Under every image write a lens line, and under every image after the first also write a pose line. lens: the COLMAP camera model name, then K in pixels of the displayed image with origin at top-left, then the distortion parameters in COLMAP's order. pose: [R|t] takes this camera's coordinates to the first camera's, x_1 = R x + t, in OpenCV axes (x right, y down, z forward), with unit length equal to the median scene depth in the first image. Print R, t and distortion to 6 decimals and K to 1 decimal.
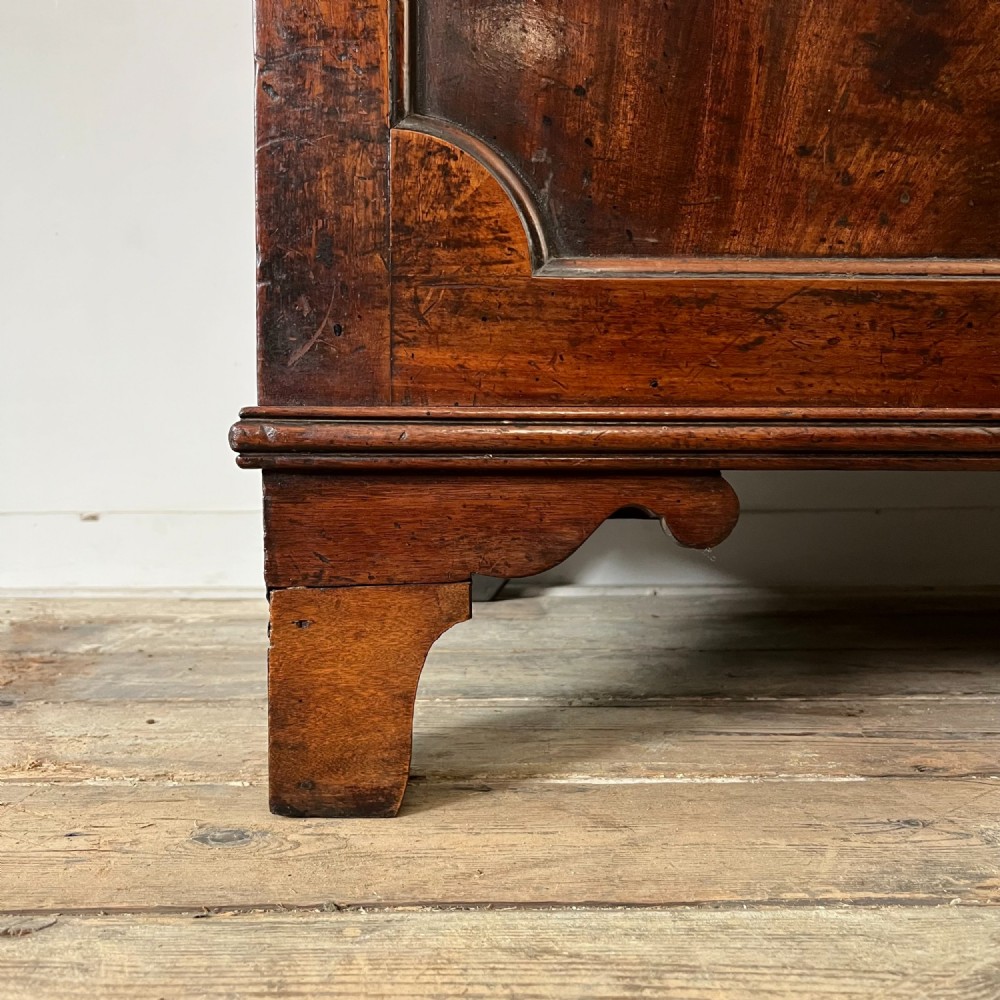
lens RADIAL K [[1021.3, 0, 486.1], [0, 1021.3, 494.5], [0, 0, 1]] dist [0.009654, 0.000000]
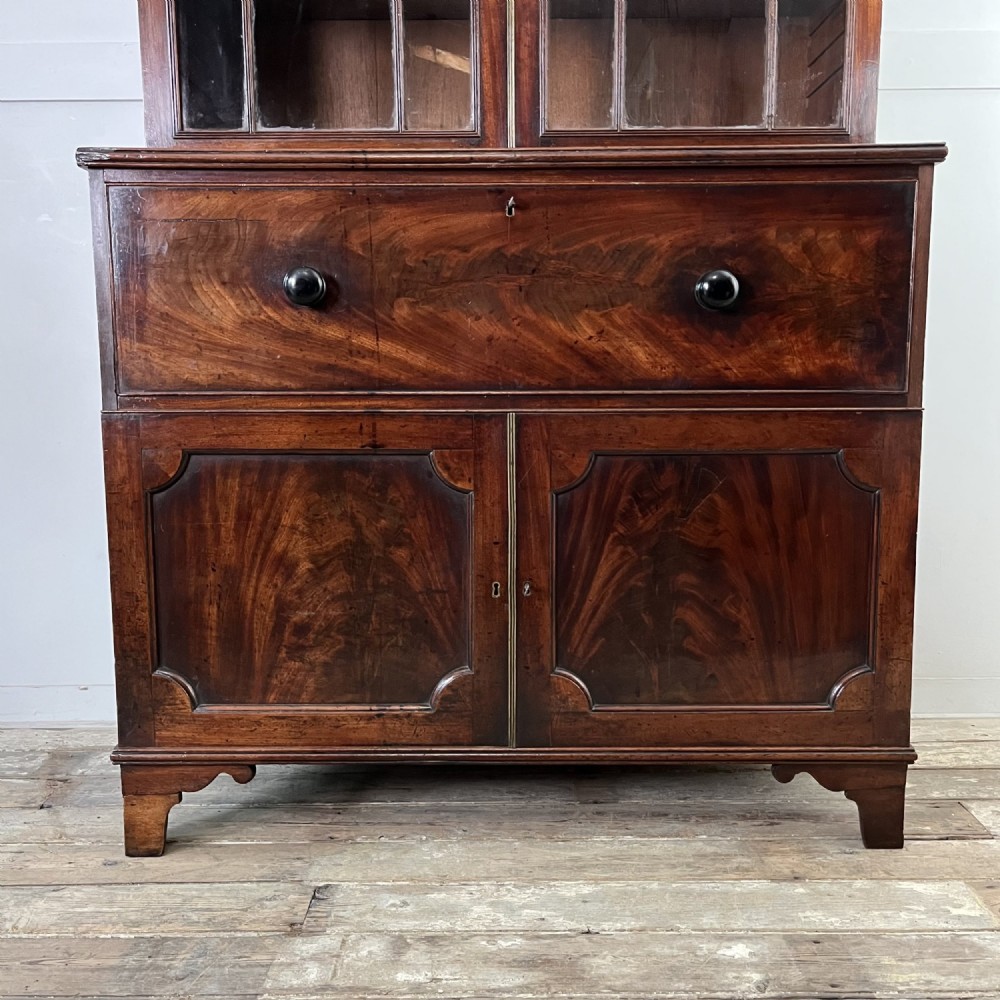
lens RADIAL K [[1021.3, 0, 501.2], [0, 1021.3, 501.7], [0, 0, 1]] dist [0.009654, 0.000000]
pose [[0.999986, -0.002690, -0.004660, 1.162117], [0.002964, 0.998212, 0.059697, -1.174711], [0.004491, -0.059710, 0.998206, -2.584364]]
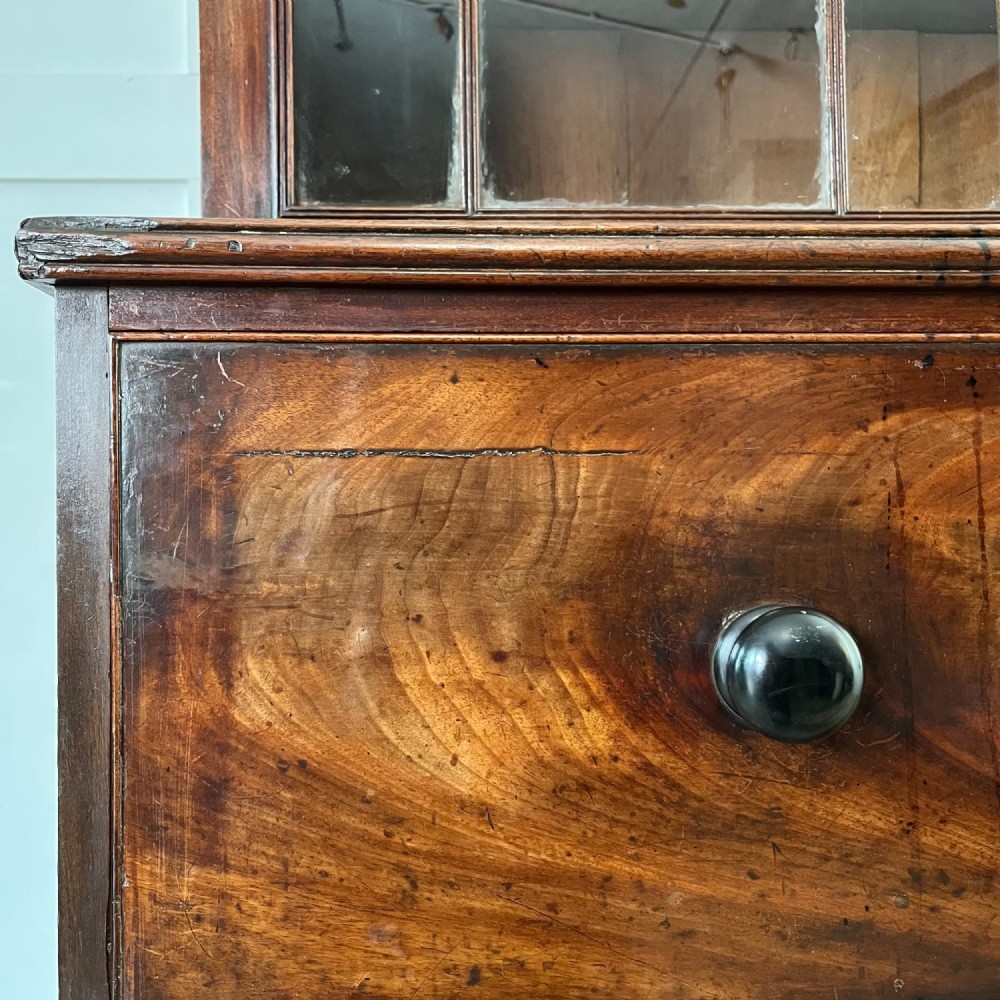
lens RADIAL K [[1021.3, 0, 499.1], [0, 1021.3, 476.0], [0, 0, 1]] dist [0.009654, 0.000000]
pose [[0.998861, -0.010880, 0.046465, 0.169009], [0.015620, 0.994570, -0.102891, -1.781444], [-0.045093, 0.103499, 0.993607, -0.142351]]
